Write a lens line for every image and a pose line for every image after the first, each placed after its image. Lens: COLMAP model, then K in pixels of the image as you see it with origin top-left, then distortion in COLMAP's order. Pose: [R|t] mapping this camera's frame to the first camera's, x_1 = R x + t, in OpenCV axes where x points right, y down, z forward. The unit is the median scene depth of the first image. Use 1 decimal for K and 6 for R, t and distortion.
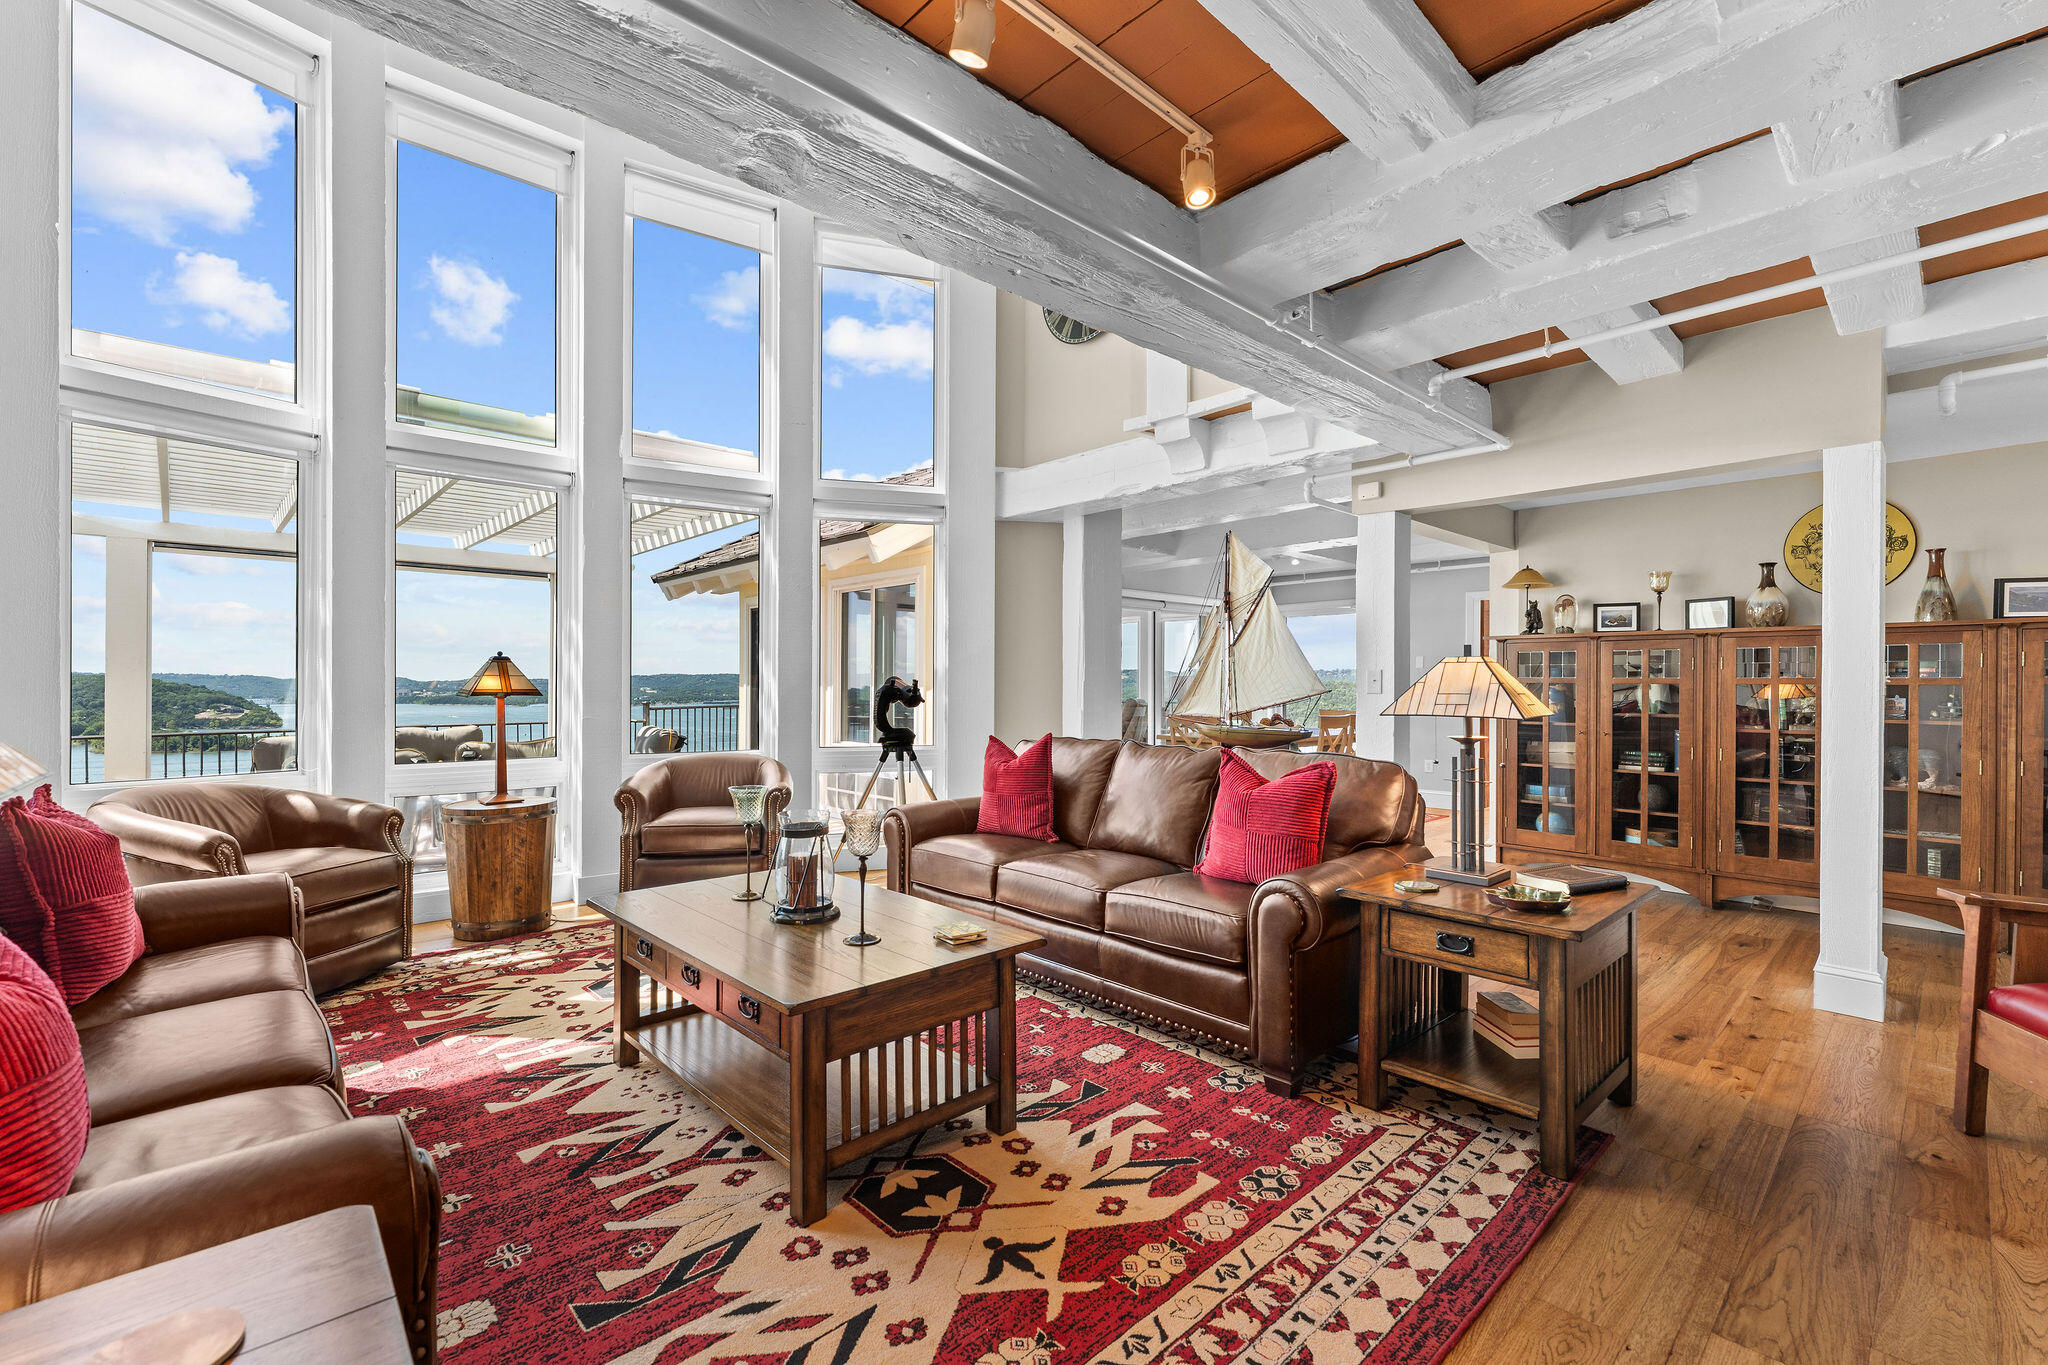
lens RADIAL K [[885.5, 0, 1003.2], [0, 885.5, 686.2], [0, 0, 1]] dist [-0.004397, -0.000032]
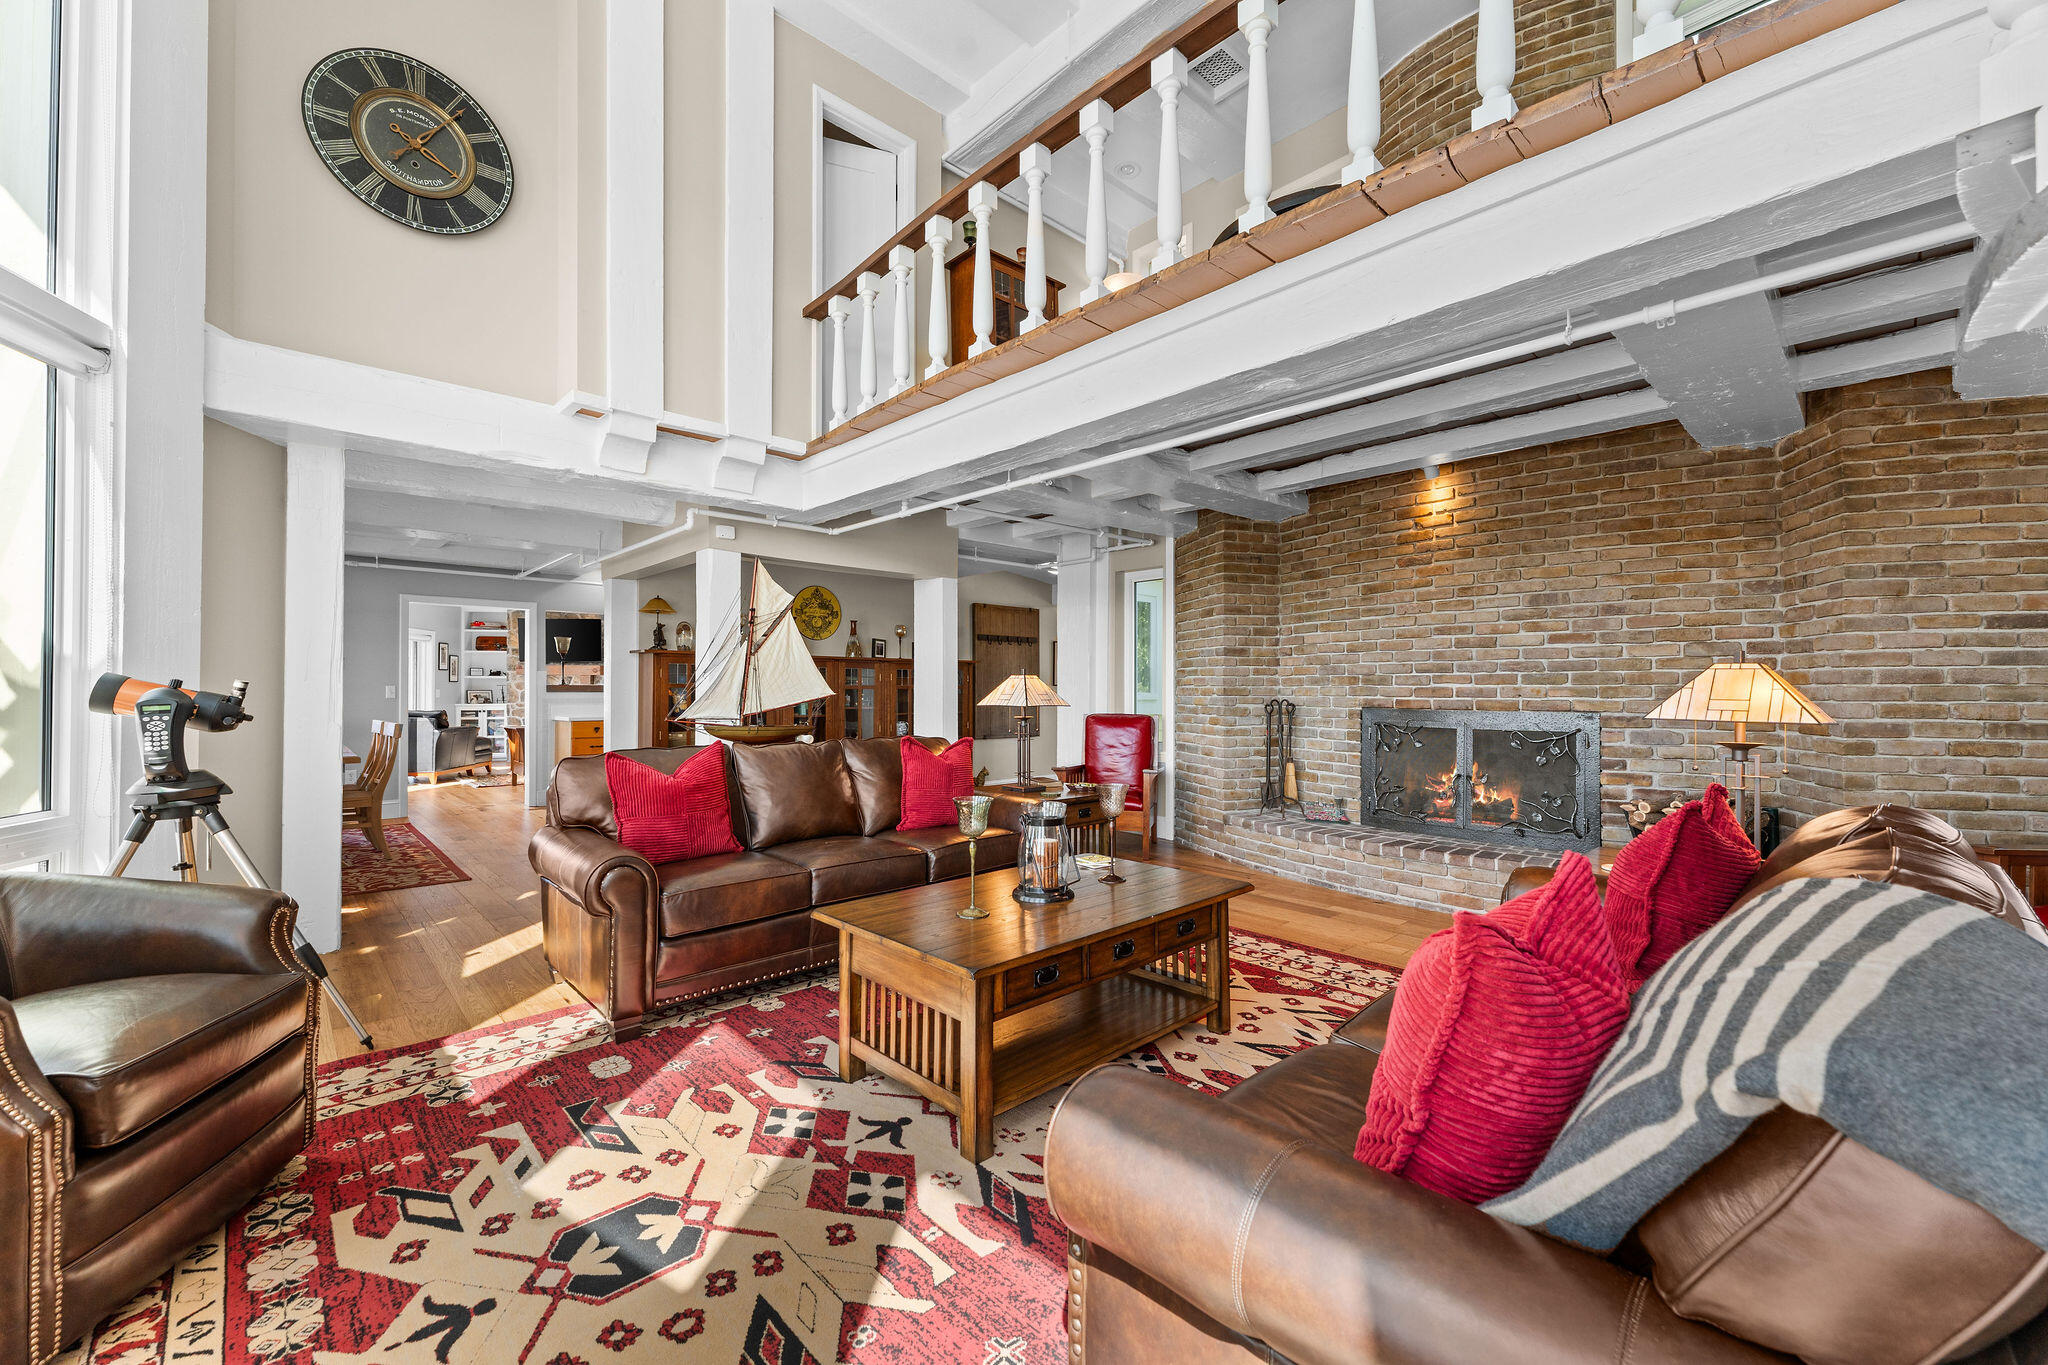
lens RADIAL K [[814.5, 0, 1033.2], [0, 814.5, 686.3], [0, 0, 1]] dist [0.001414, -0.001104]
pose [[-0.022733, 0.003338, 0.999736, -1.538404], [0.002321, 0.999992, -0.003286, -0.001925], [-0.999739, 0.002246, -0.022741, 1.264136]]
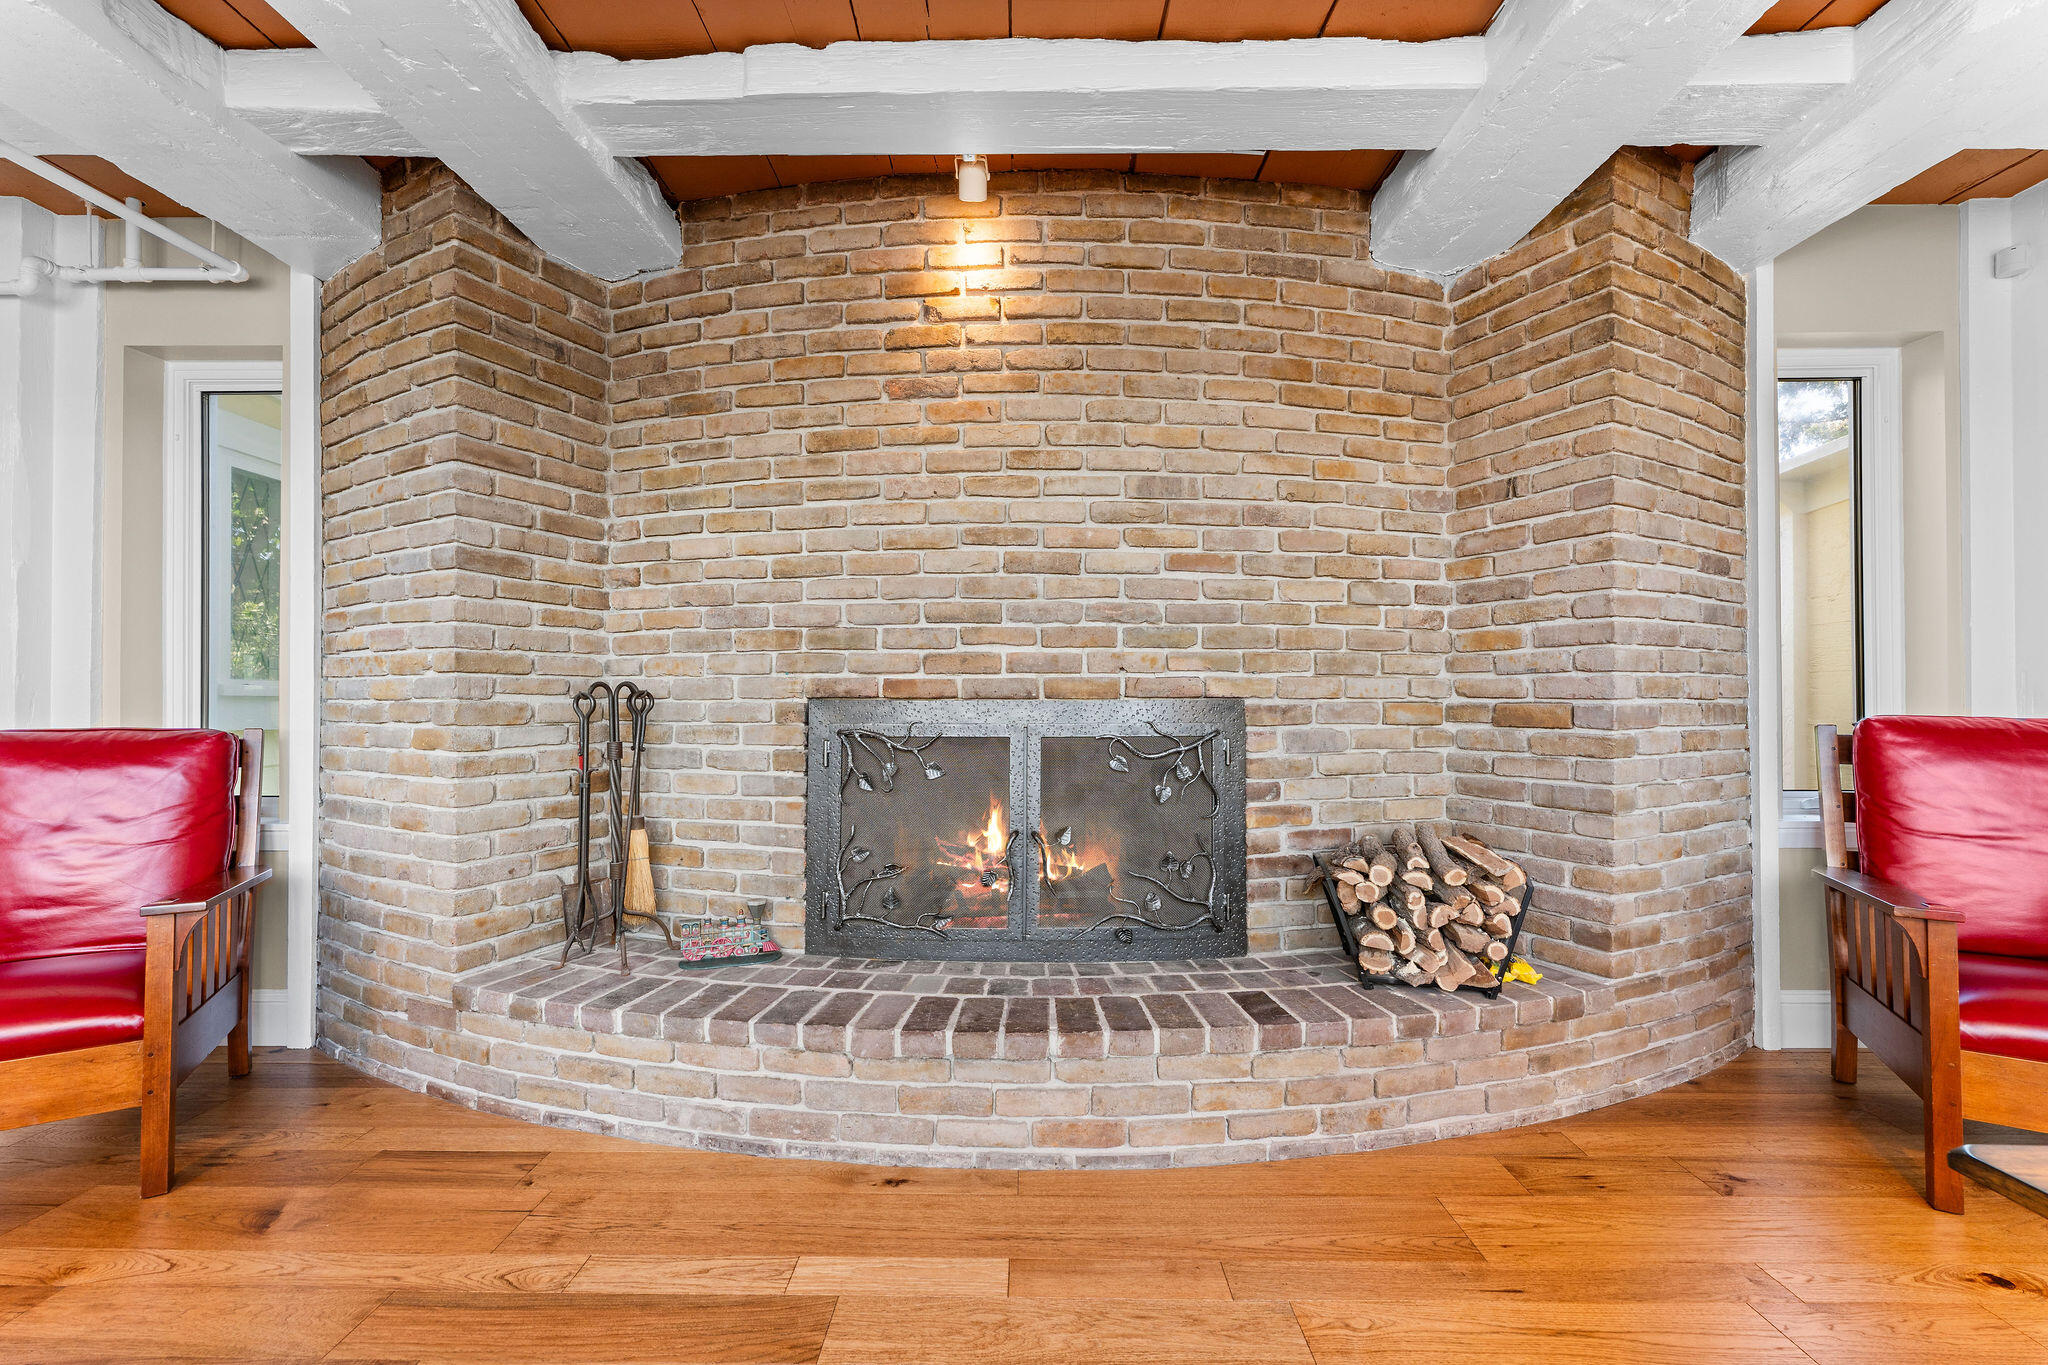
lens RADIAL K [[814.5, 0, 1022.5], [0, 814.5, 693.3], [0, 0, 1]] dist [0.001414, -0.001104]
pose [[-0.734327, 0.004040, 0.678784, -0.088432], [0.003636, 0.999991, -0.002019, 0.052545], [-0.678787, 0.000986, -0.734335, 0.844068]]
